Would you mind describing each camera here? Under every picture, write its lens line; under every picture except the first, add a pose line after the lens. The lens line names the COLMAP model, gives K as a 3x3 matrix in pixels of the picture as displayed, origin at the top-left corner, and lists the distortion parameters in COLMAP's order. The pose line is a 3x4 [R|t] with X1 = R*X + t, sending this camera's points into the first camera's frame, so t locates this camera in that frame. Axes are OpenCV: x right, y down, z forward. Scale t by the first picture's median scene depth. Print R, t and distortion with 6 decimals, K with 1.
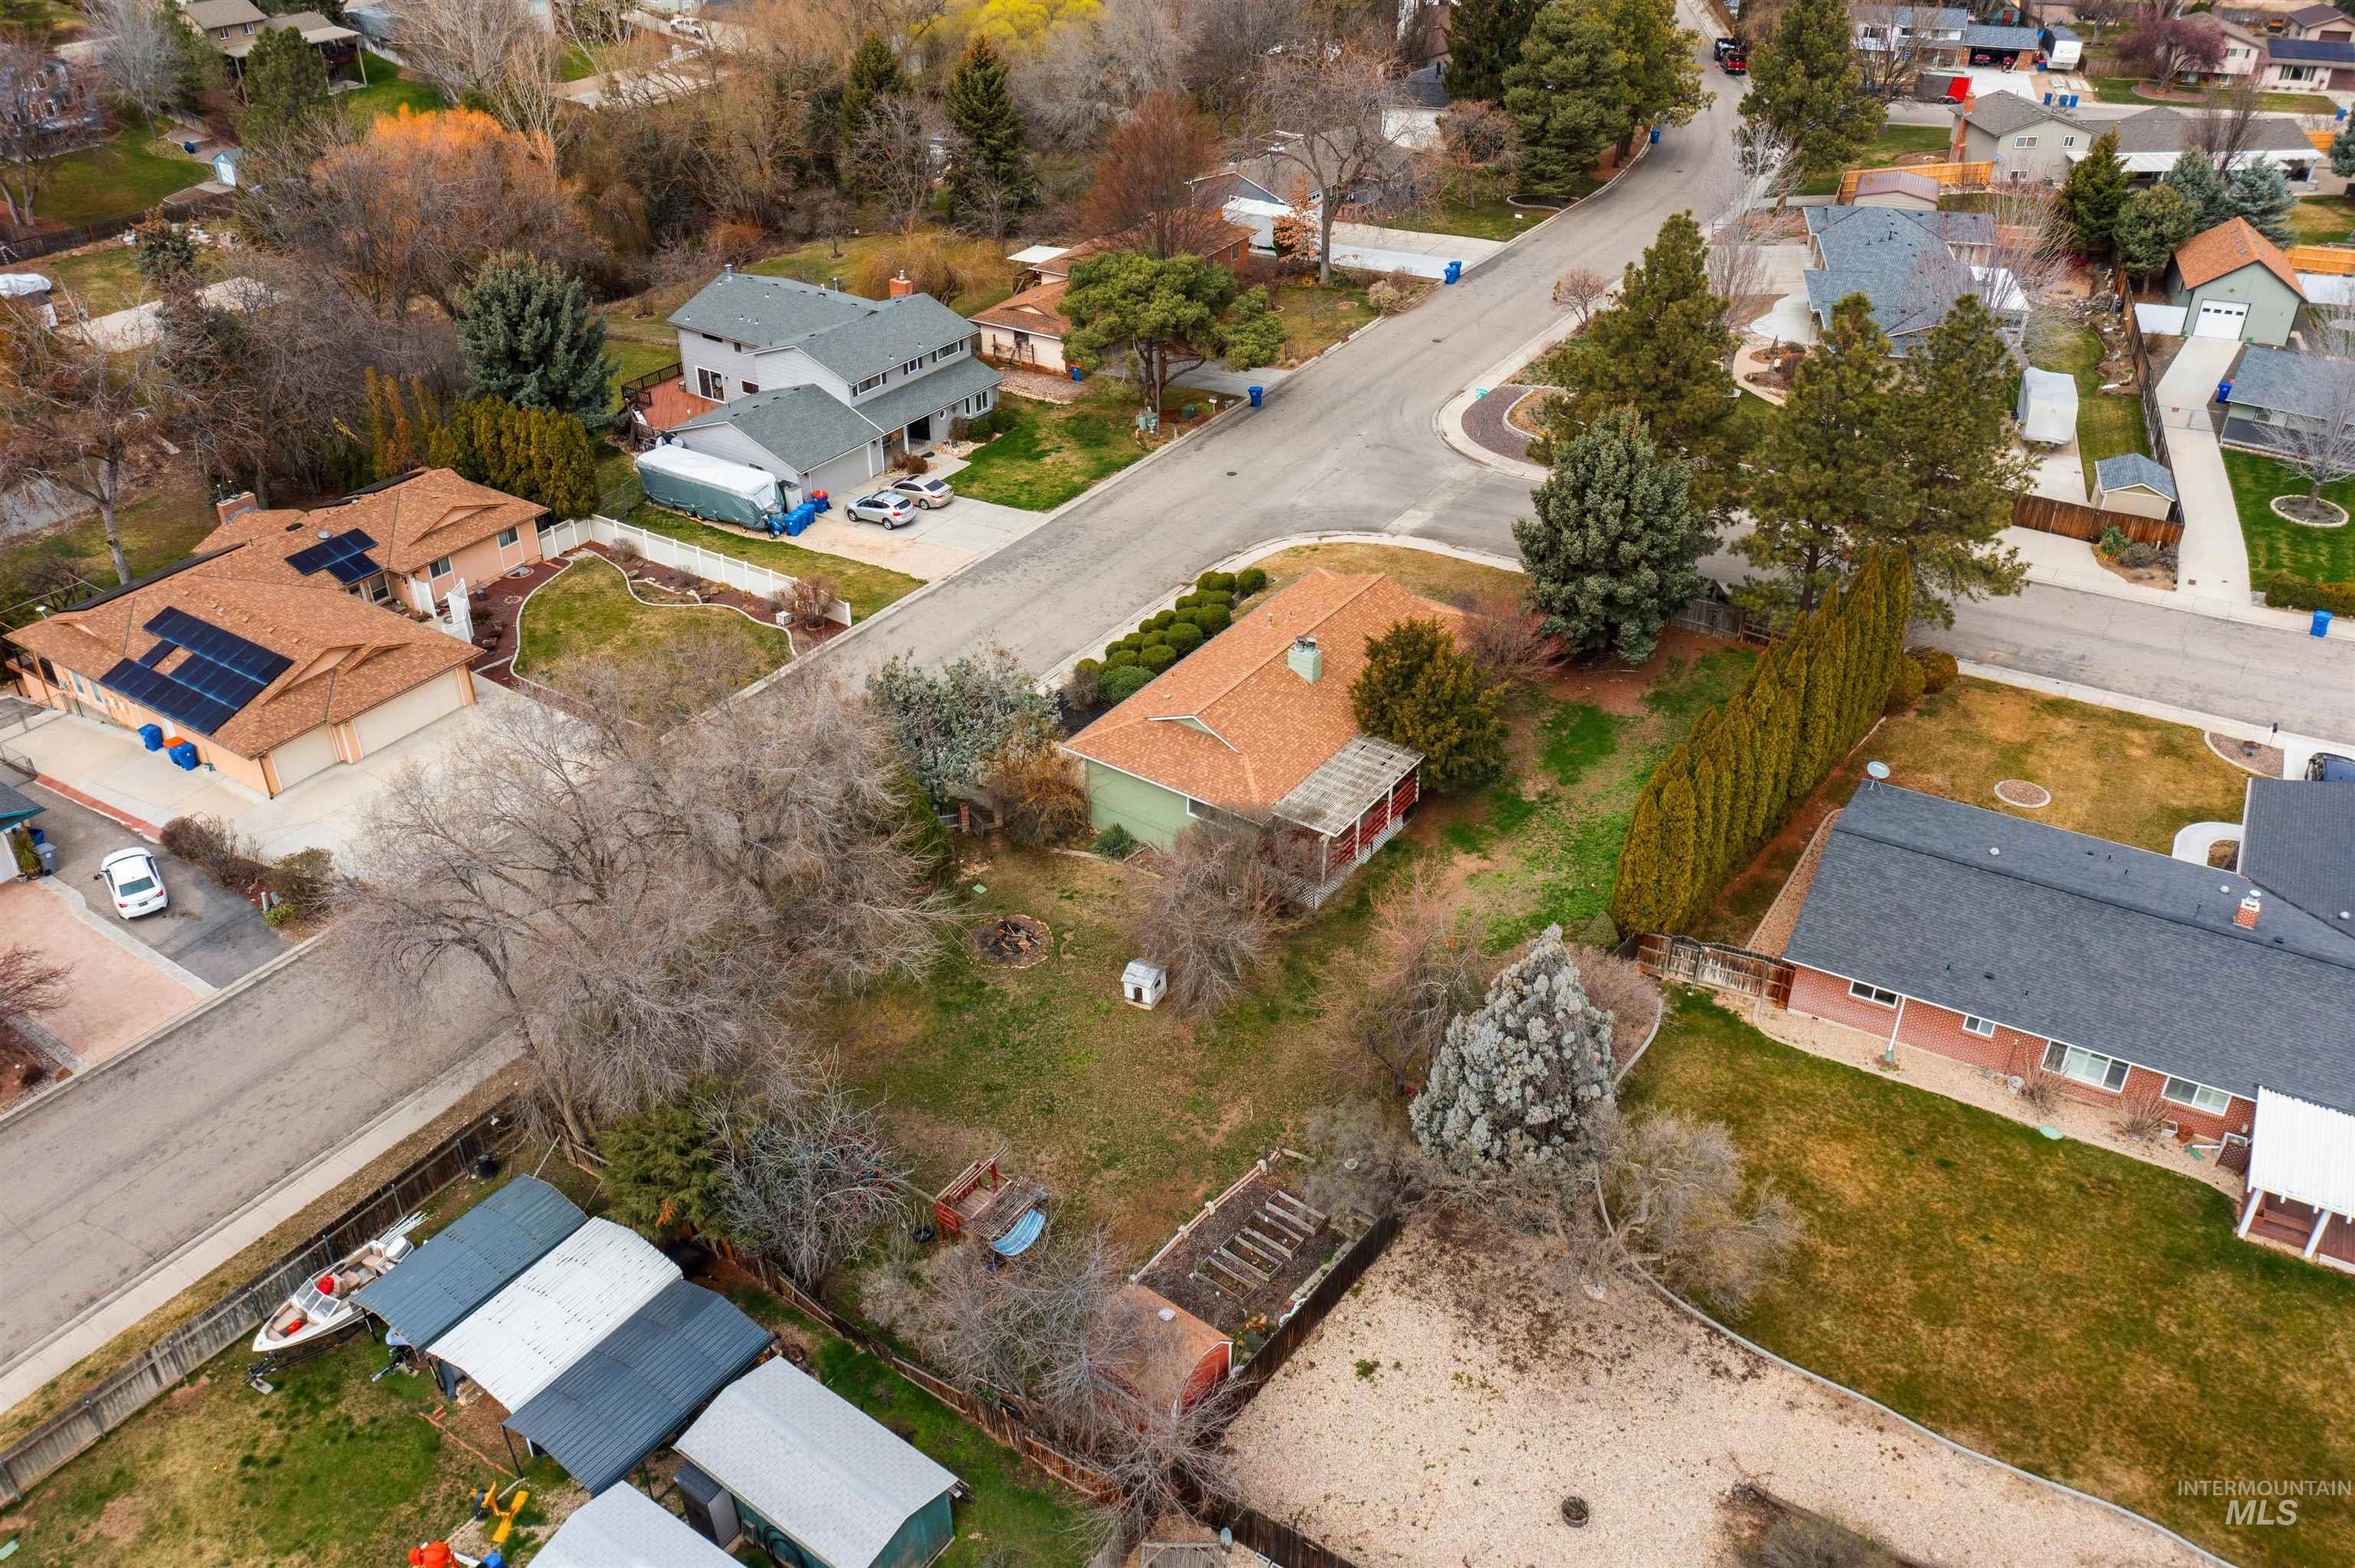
lens RADIAL K [[1873.3, 0, 1195.9], [0, 1873.3, 709.0], [0, 0, 1]] dist [-0.009901, -0.005423]
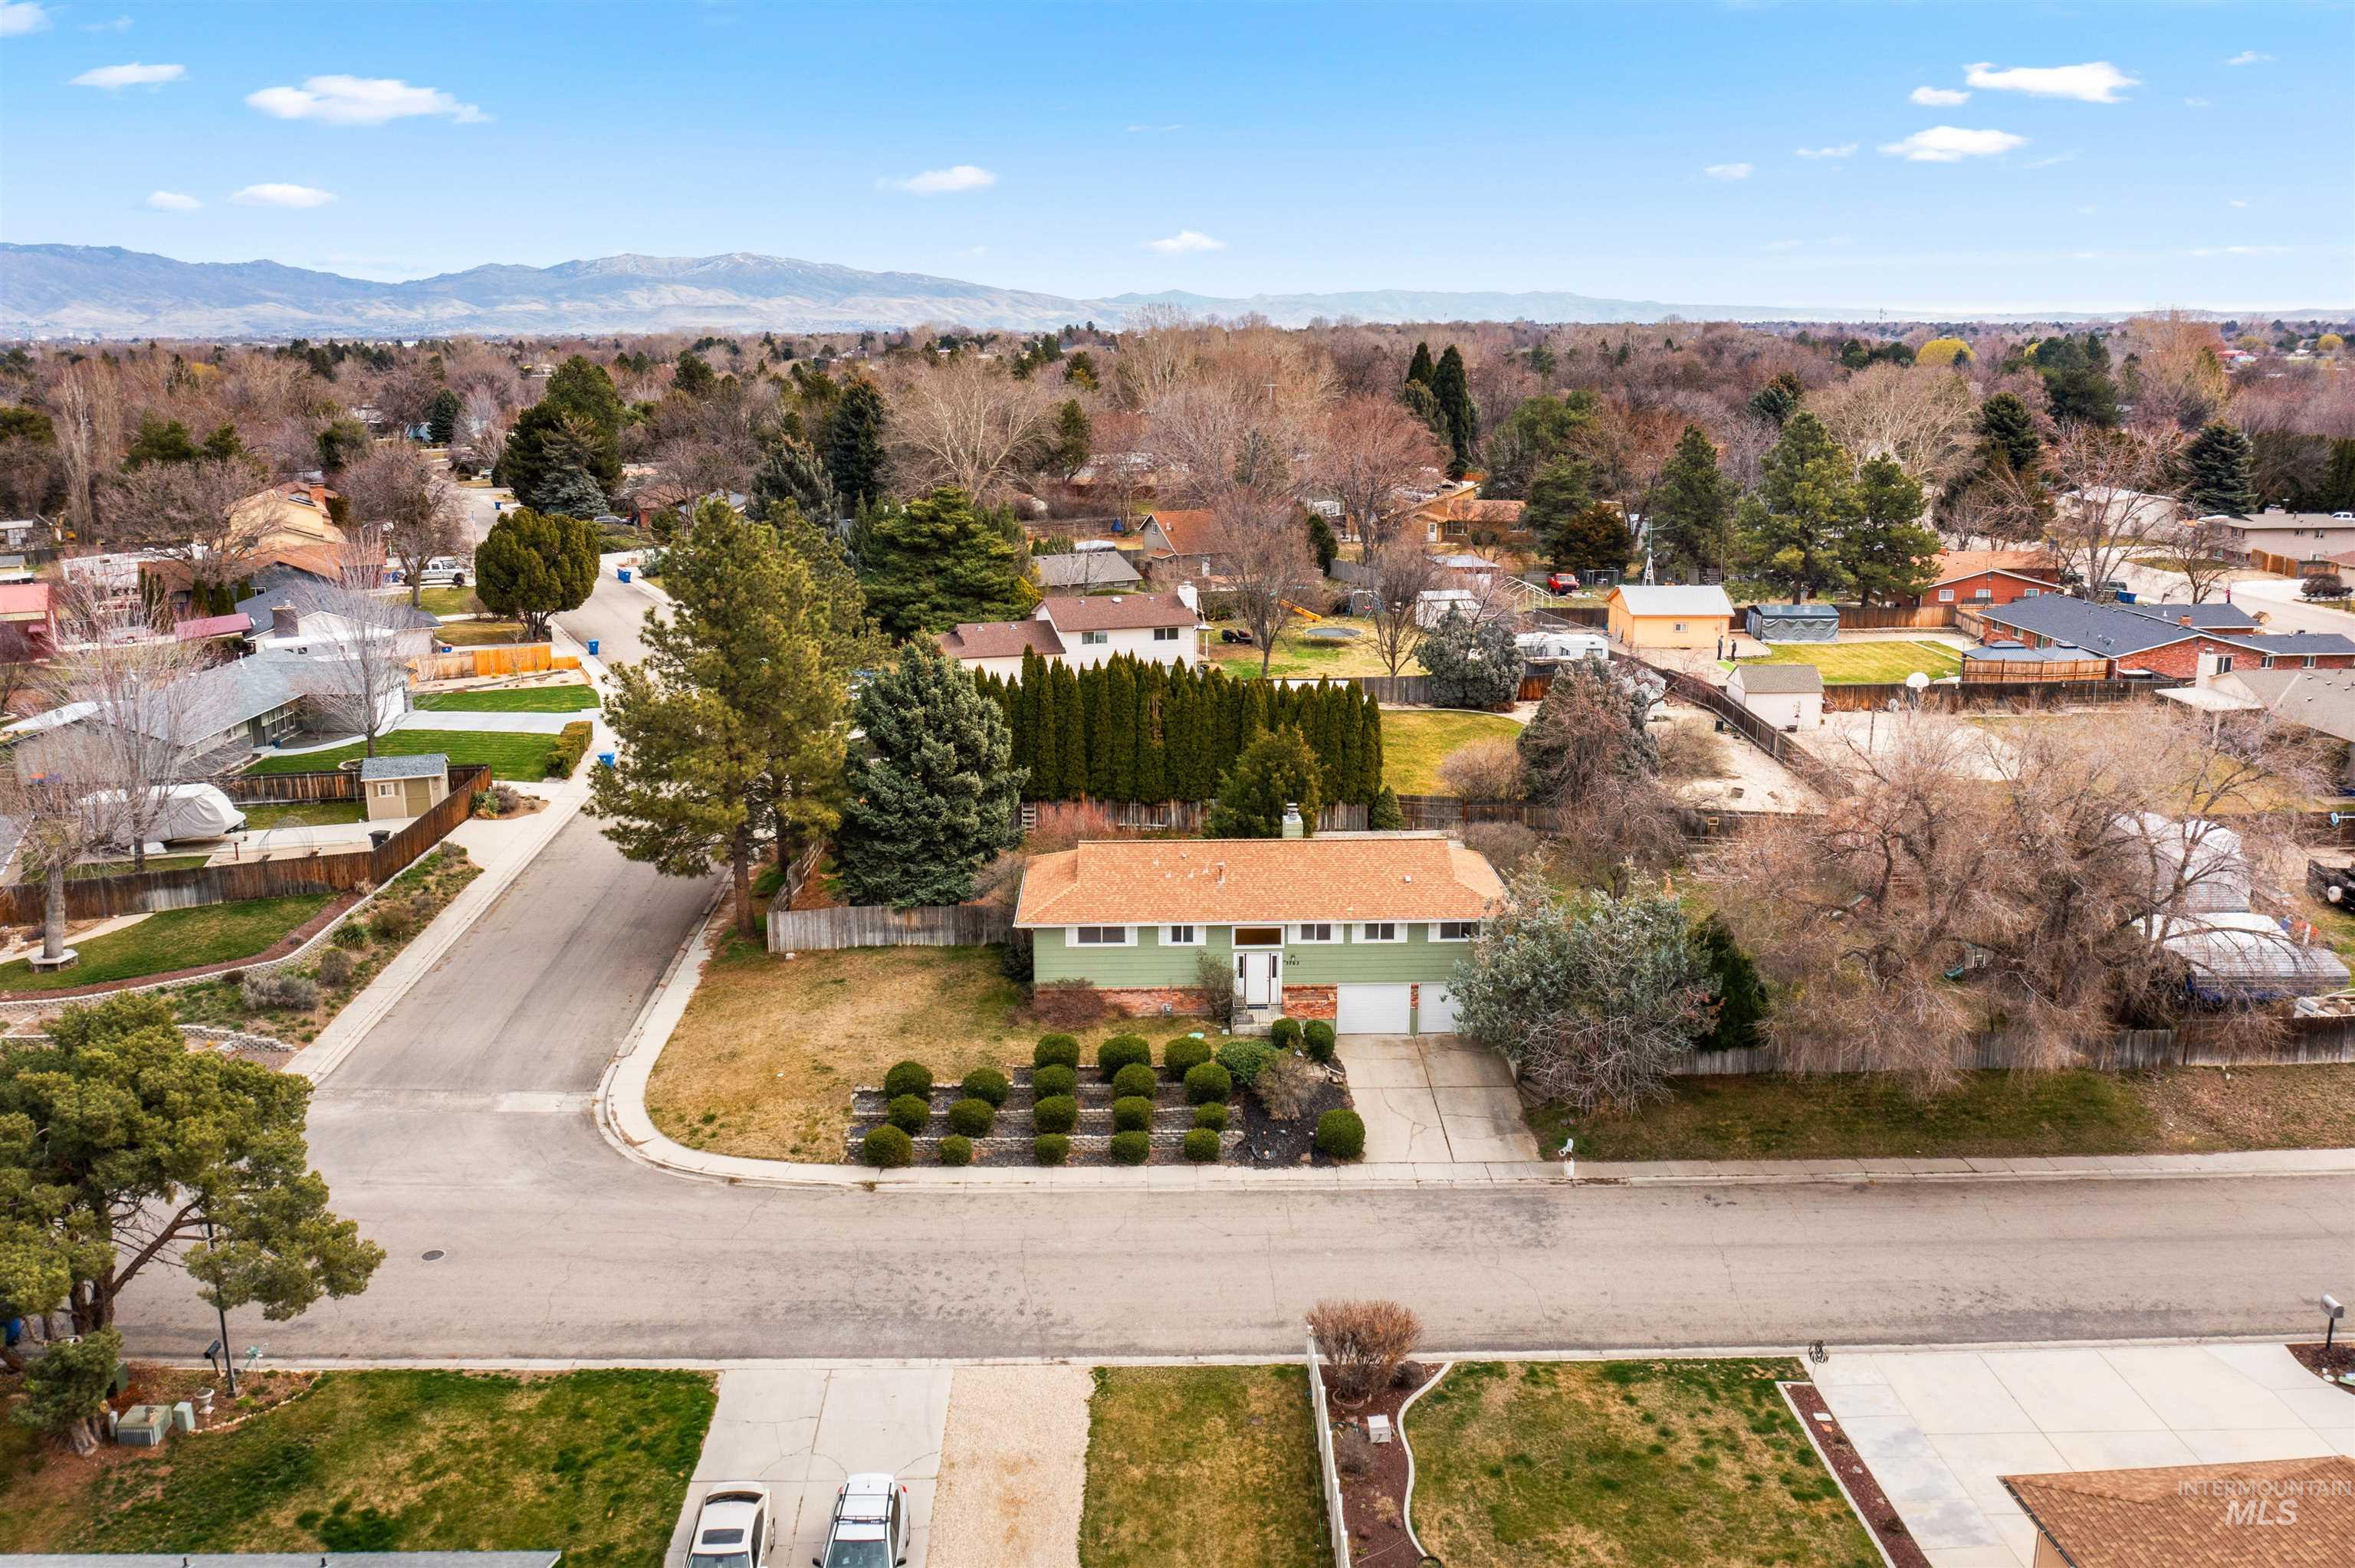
lens RADIAL K [[1873.3, 0, 1195.9], [0, 1873.3, 709.0], [0, 0, 1]] dist [-0.009901, -0.005423]
pose [[-0.598520, -0.149714, 0.786994, -0.513727], [0.411316, 0.785581, 0.462257, -0.416285], [-0.687454, 0.600374, -0.408606, 1.037755]]
